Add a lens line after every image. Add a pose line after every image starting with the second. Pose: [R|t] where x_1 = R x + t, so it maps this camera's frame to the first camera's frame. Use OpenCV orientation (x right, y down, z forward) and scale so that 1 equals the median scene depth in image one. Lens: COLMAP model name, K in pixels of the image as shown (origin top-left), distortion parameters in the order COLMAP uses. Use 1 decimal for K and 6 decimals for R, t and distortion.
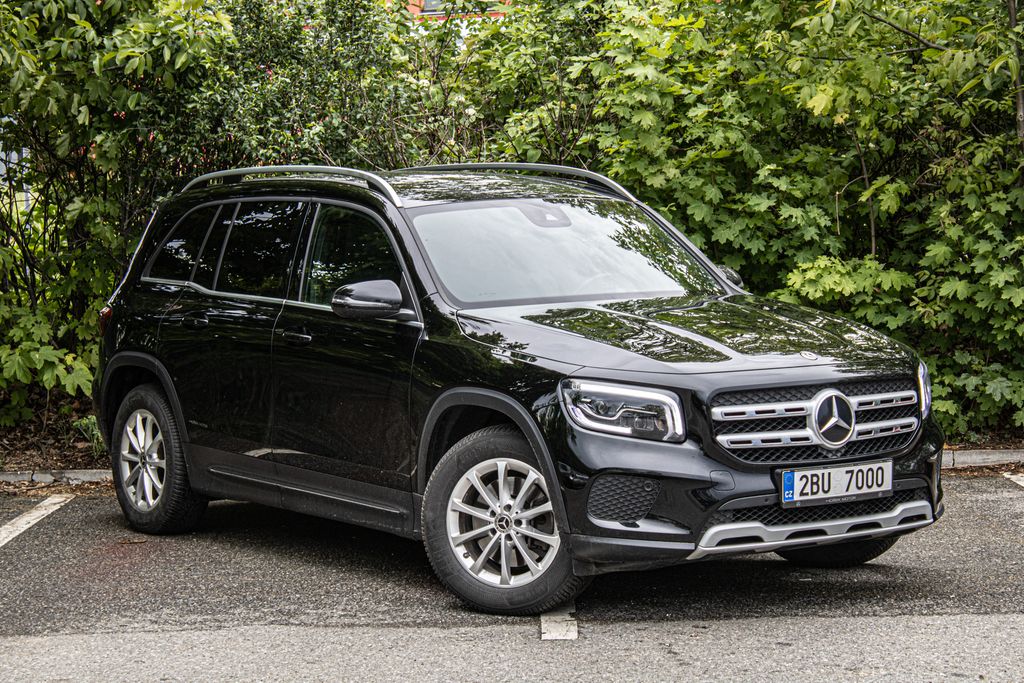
lens RADIAL K [[2563.0, 0, 512.0], [0, 2563.0, 341.5], [0, 0, 1]] dist [0.029812, 1.287355]
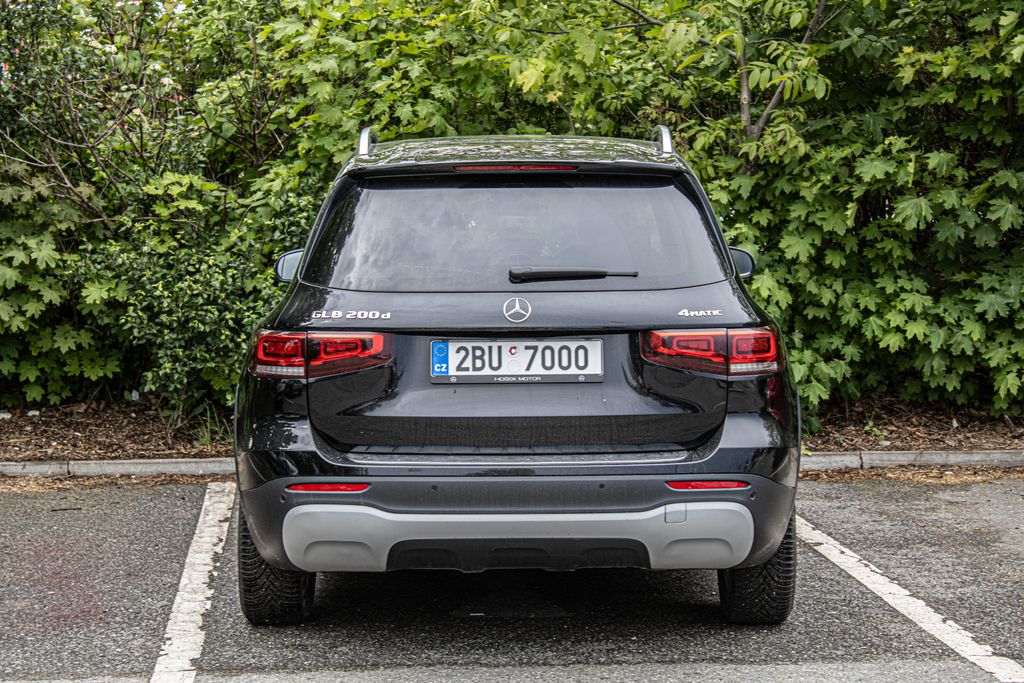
lens RADIAL K [[2442.2, 0, 511.7], [0, 2442.2, 329.5], [0, 0, 1]] dist [0.092112, 0.179465]
pose [[0.996136, 0.015250, 0.086487, 0.036490], [-0.015659, 0.999869, 0.004046, -0.005686], [-0.086414, -0.005384, 0.996245, 0.116493]]
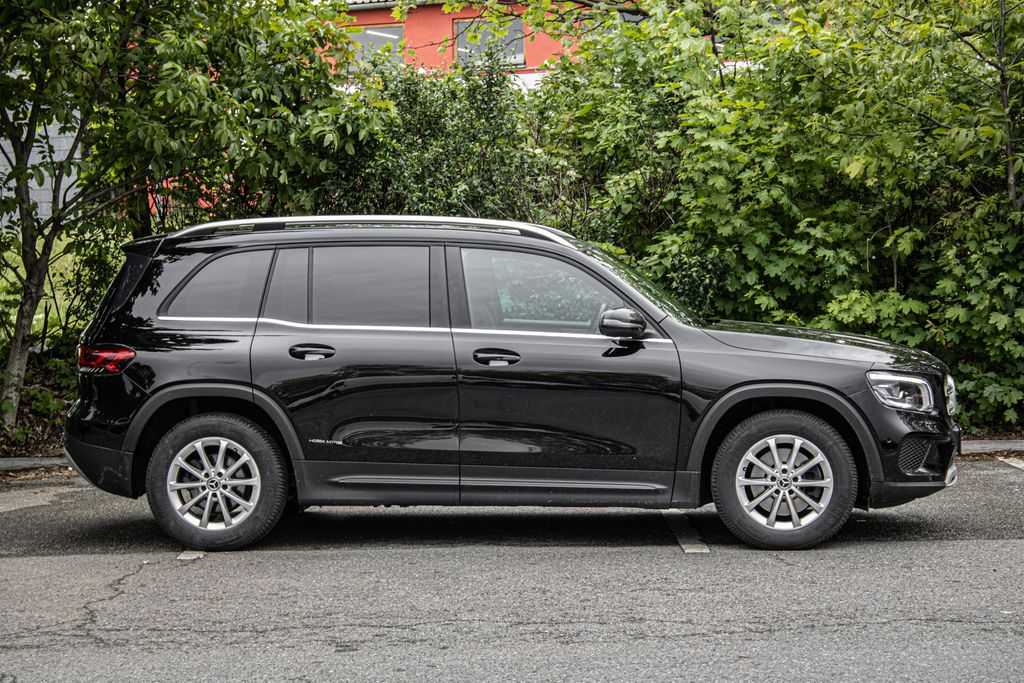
lens RADIAL K [[2460.1, 0, 512.0], [0, 2460.1, 341.5], [0, 0, 1]] dist [0.103689, 0.191892]
pose [[0.999985, 0.004307, 0.003481, -0.054394], [-0.004258, 0.999894, -0.013931, 0.010853], [-0.003541, 0.013915, 0.999897, -0.227346]]
